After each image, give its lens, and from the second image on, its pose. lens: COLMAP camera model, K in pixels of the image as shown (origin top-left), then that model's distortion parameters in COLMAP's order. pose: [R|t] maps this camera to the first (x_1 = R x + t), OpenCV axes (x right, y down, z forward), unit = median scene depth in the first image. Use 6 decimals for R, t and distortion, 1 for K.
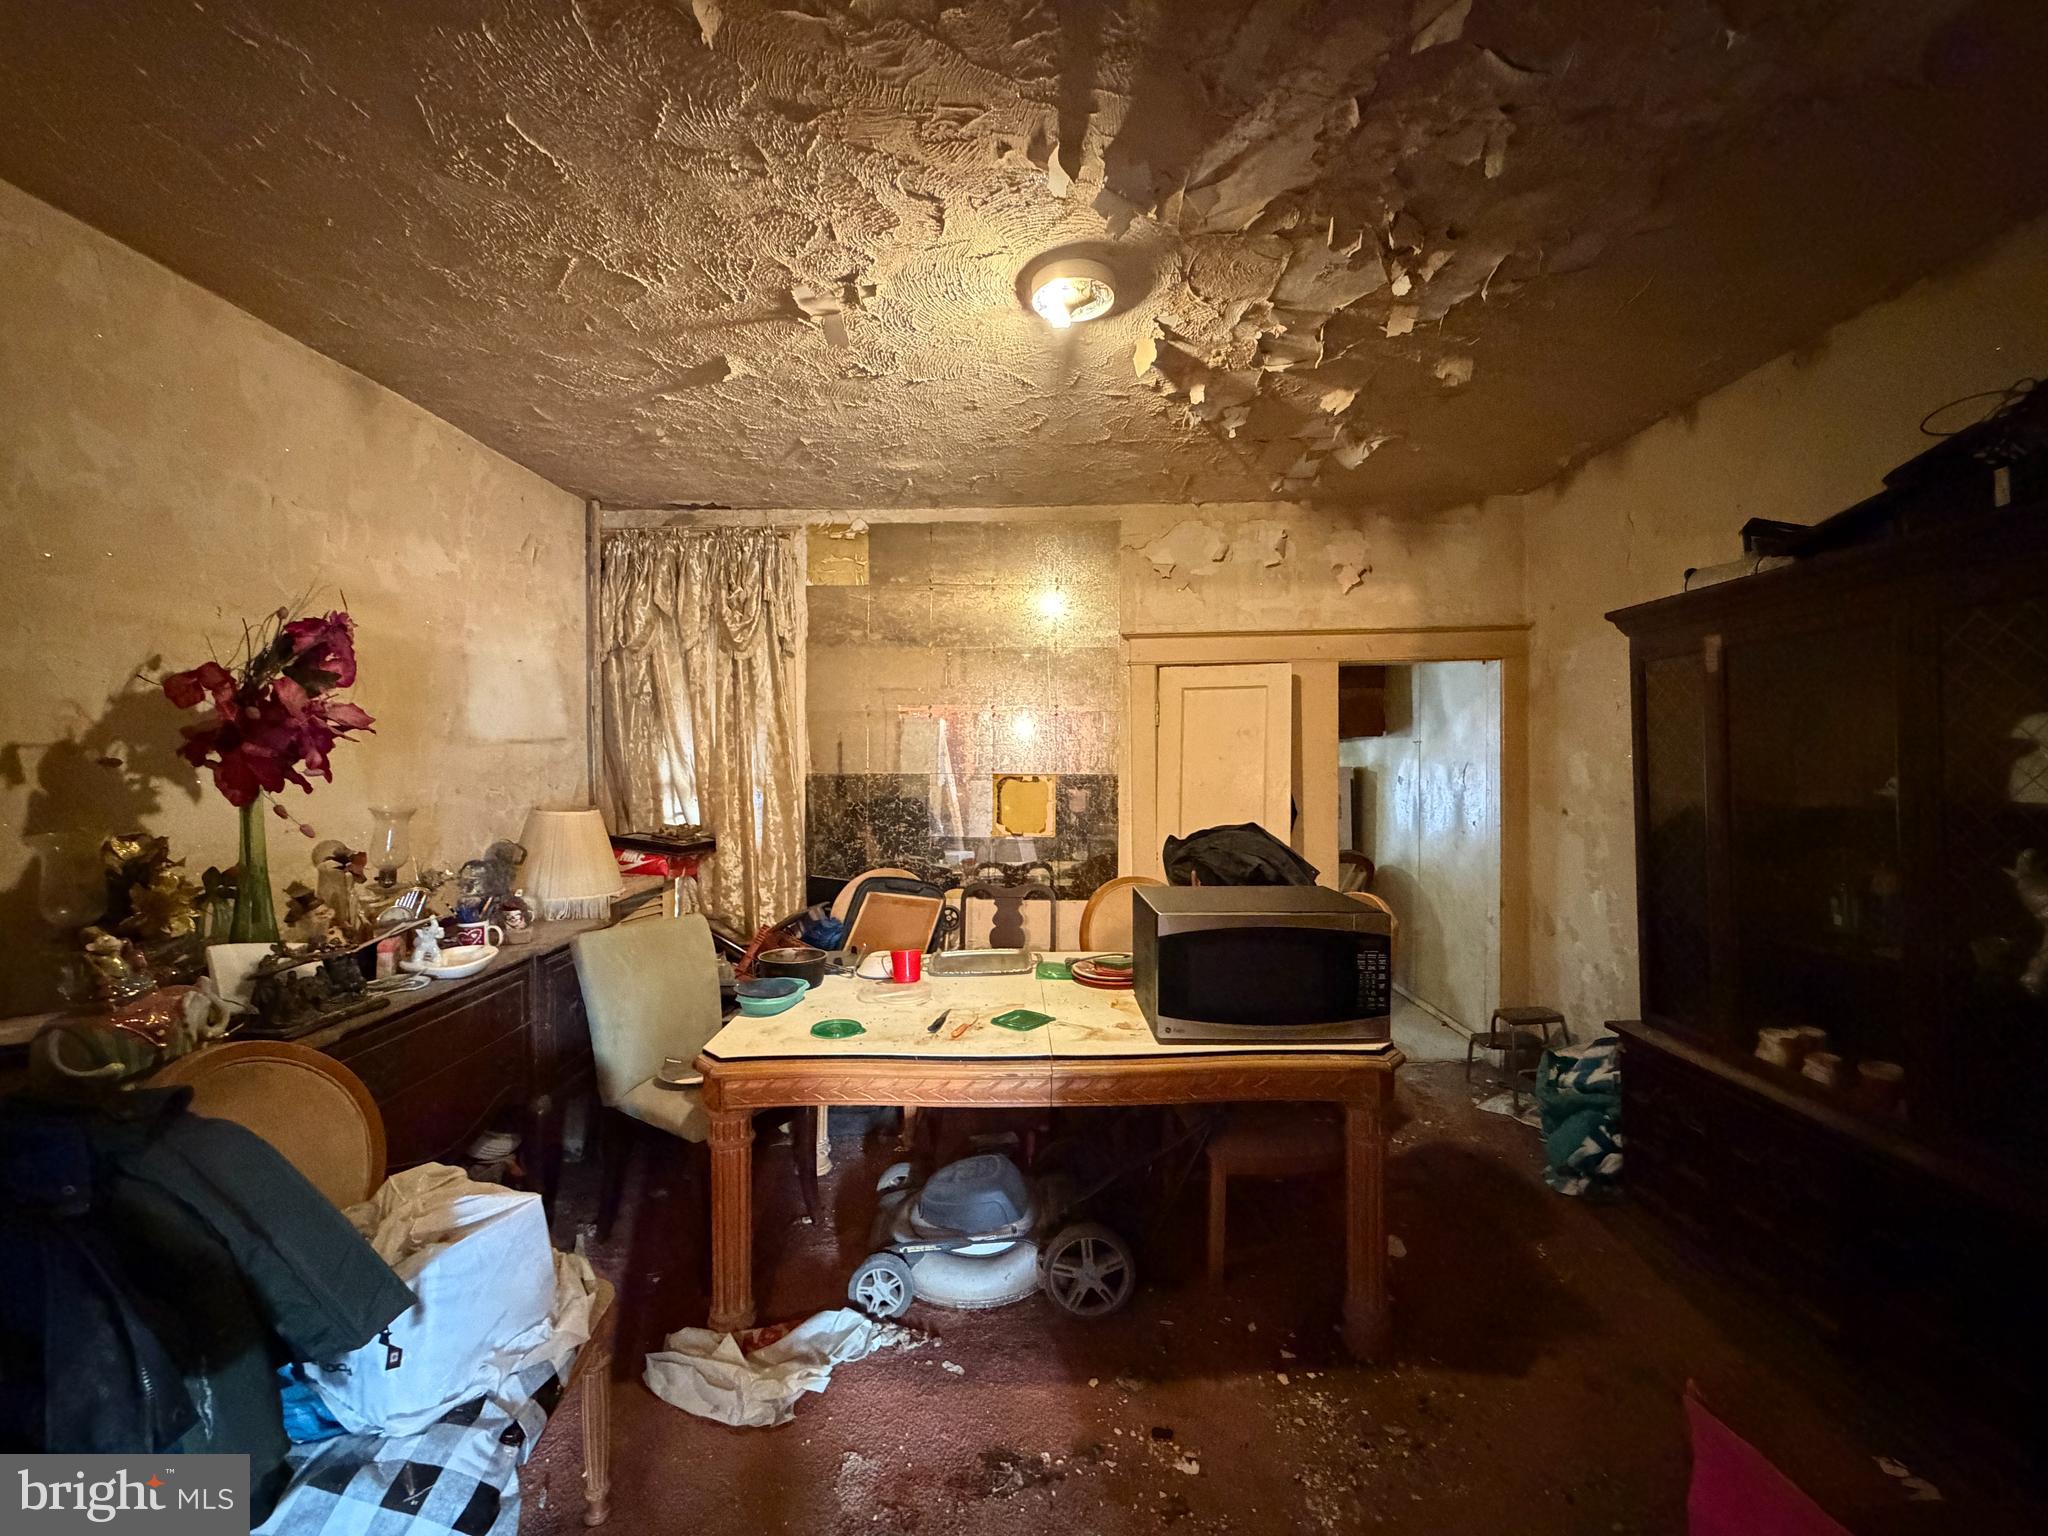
lens RADIAL K [[821.3, 0, 1019.8], [0, 821.3, 764.5], [0, 0, 1]] dist [-0.001155, 0.000715]
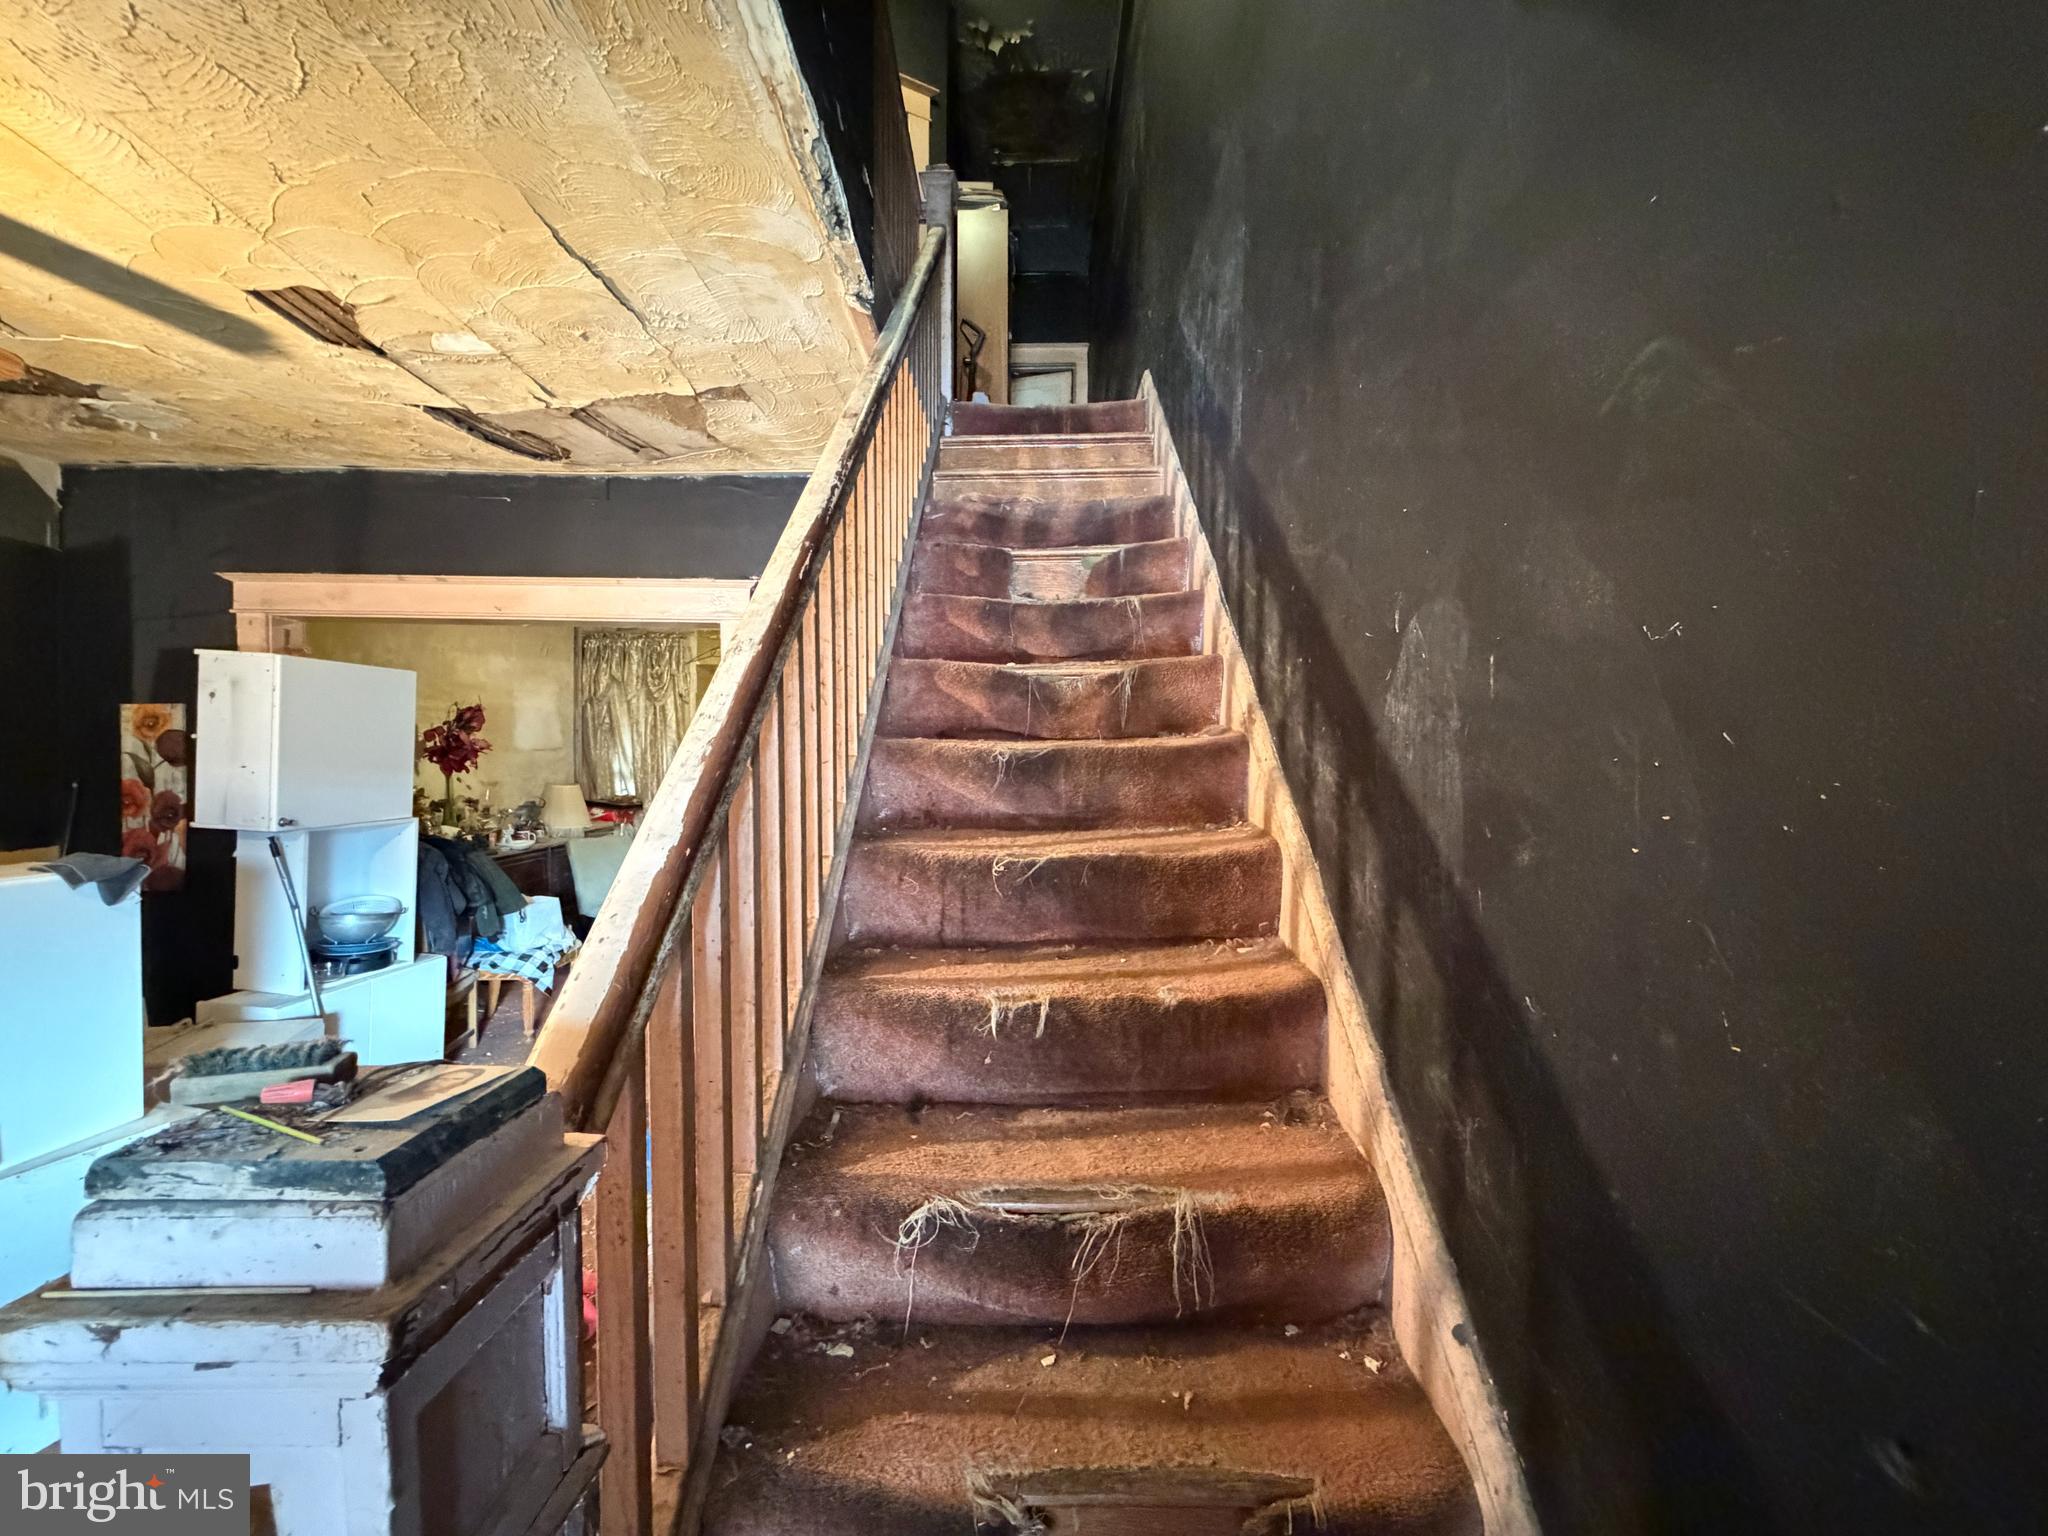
lens RADIAL K [[821.3, 0, 1026.2], [0, 821.3, 760.8], [0, 0, 1]] dist [-0.001155, 0.000715]
pose [[0.999746, 0.008616, 0.020842, 0.472919], [-0.008582, 0.999962, -0.001722, -0.008616], [-0.020856, 0.001543, 0.999781, -0.906329]]
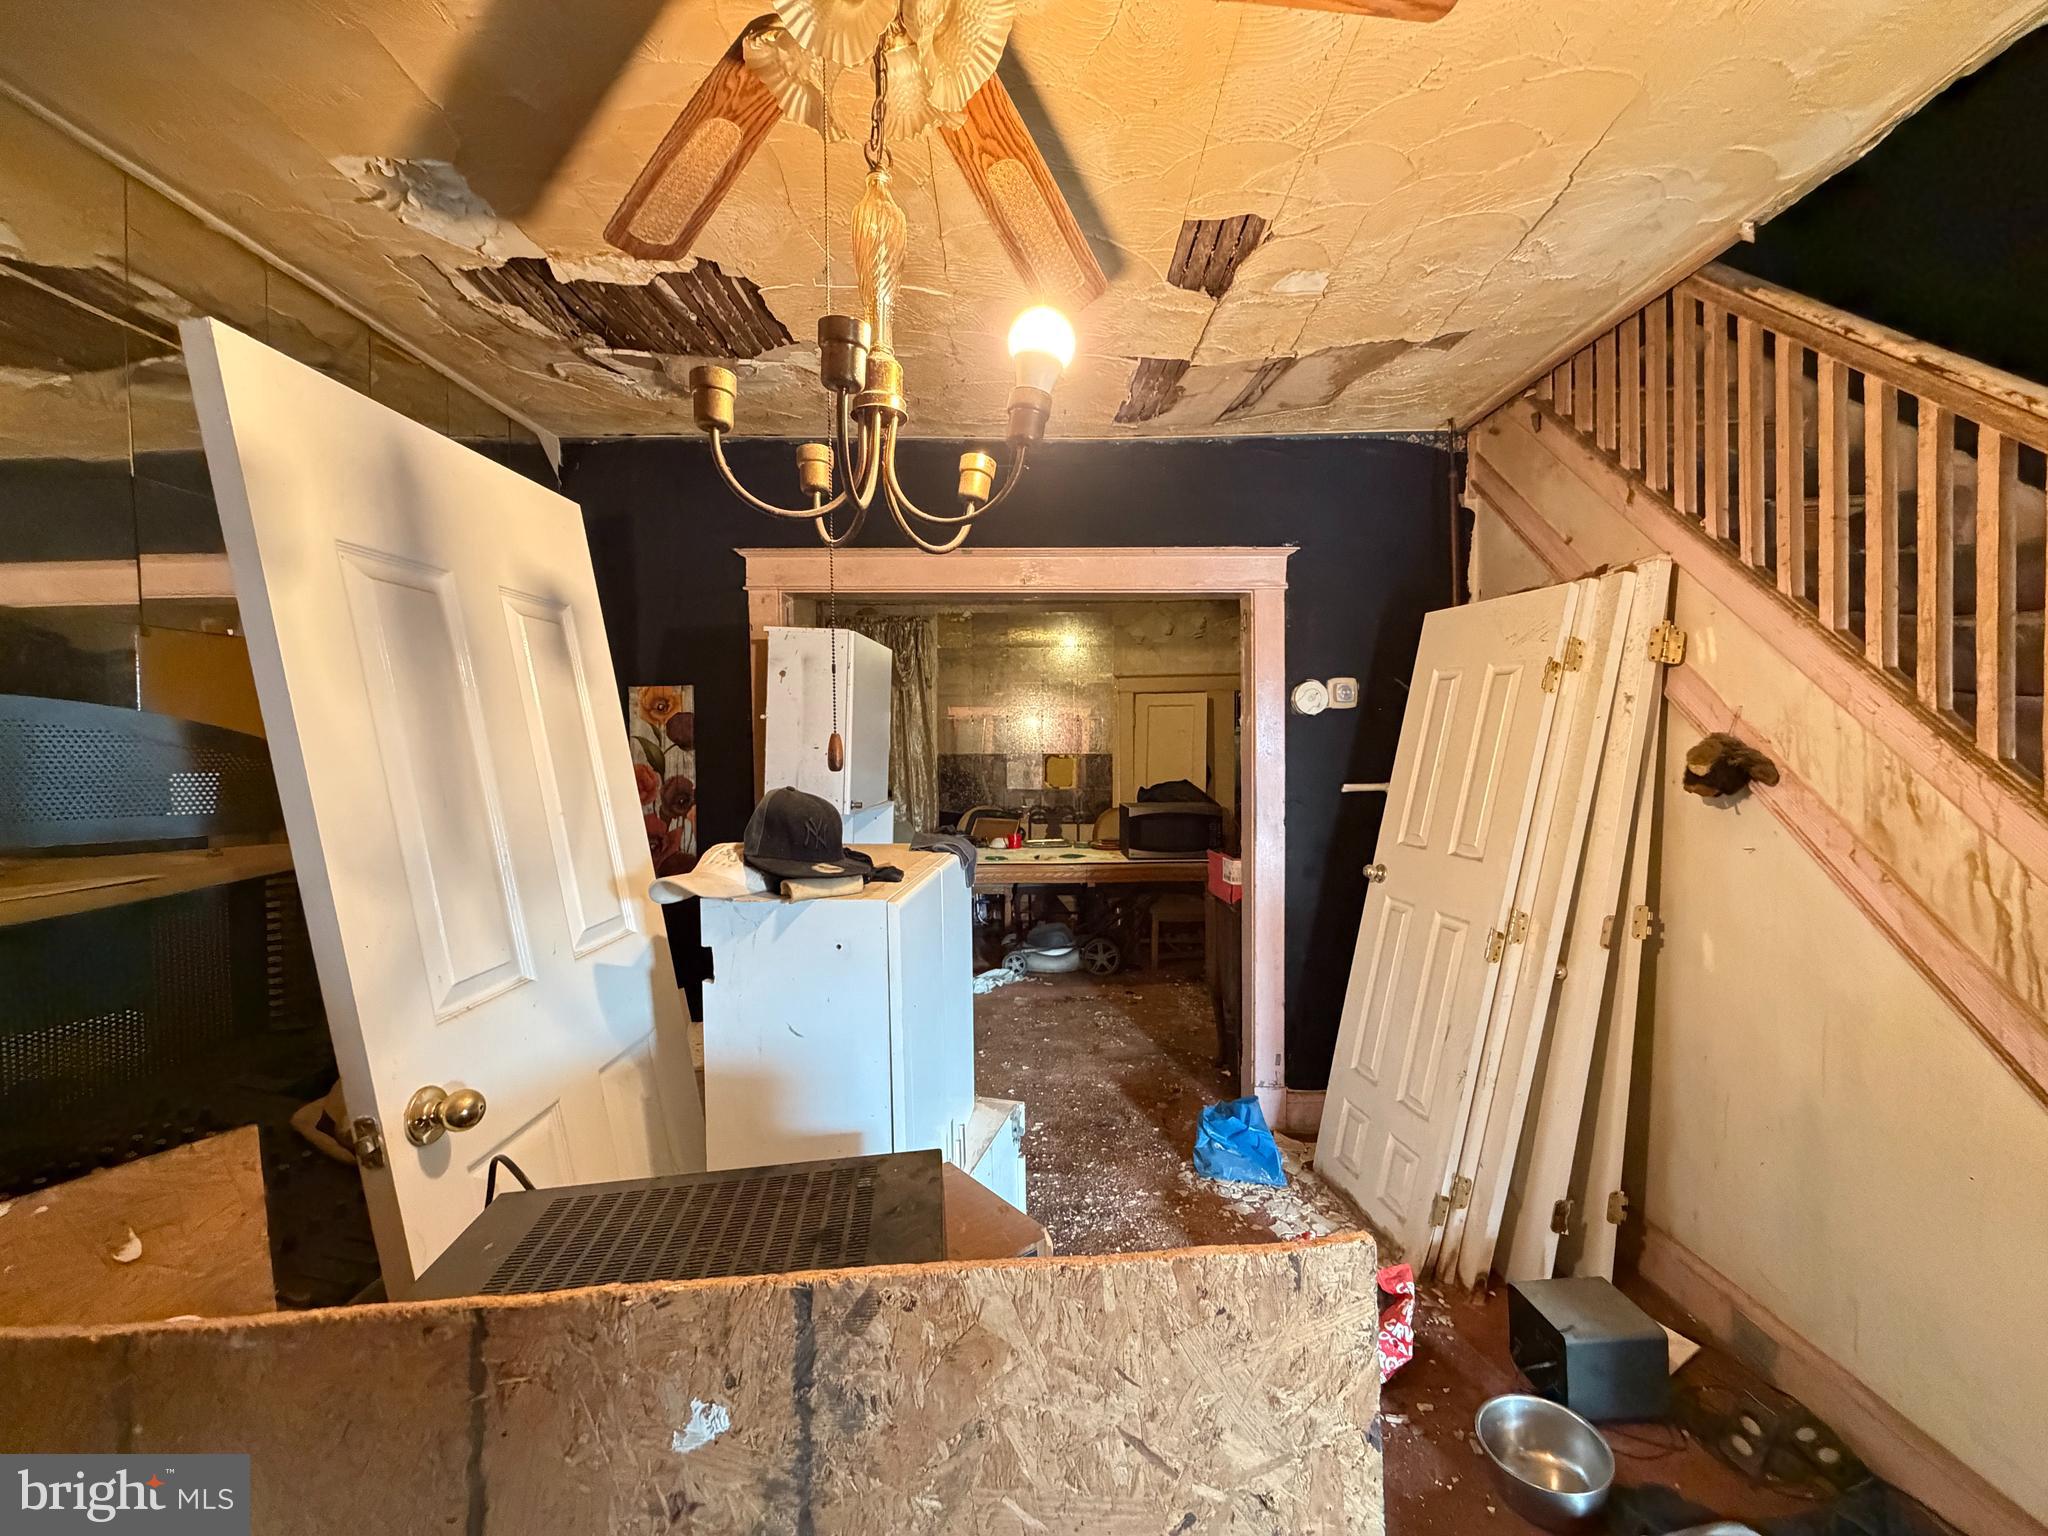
lens RADIAL K [[821.3, 0, 1021.5], [0, 821.3, 765.4], [0, 0, 1]] dist [-0.001155, 0.000715]
pose [[0.999943, -0.003065, 0.010248, -0.106109], [0.002883, 0.999838, 0.017741, 0.005673], [-0.010301, -0.017710, 0.999790, -0.860733]]
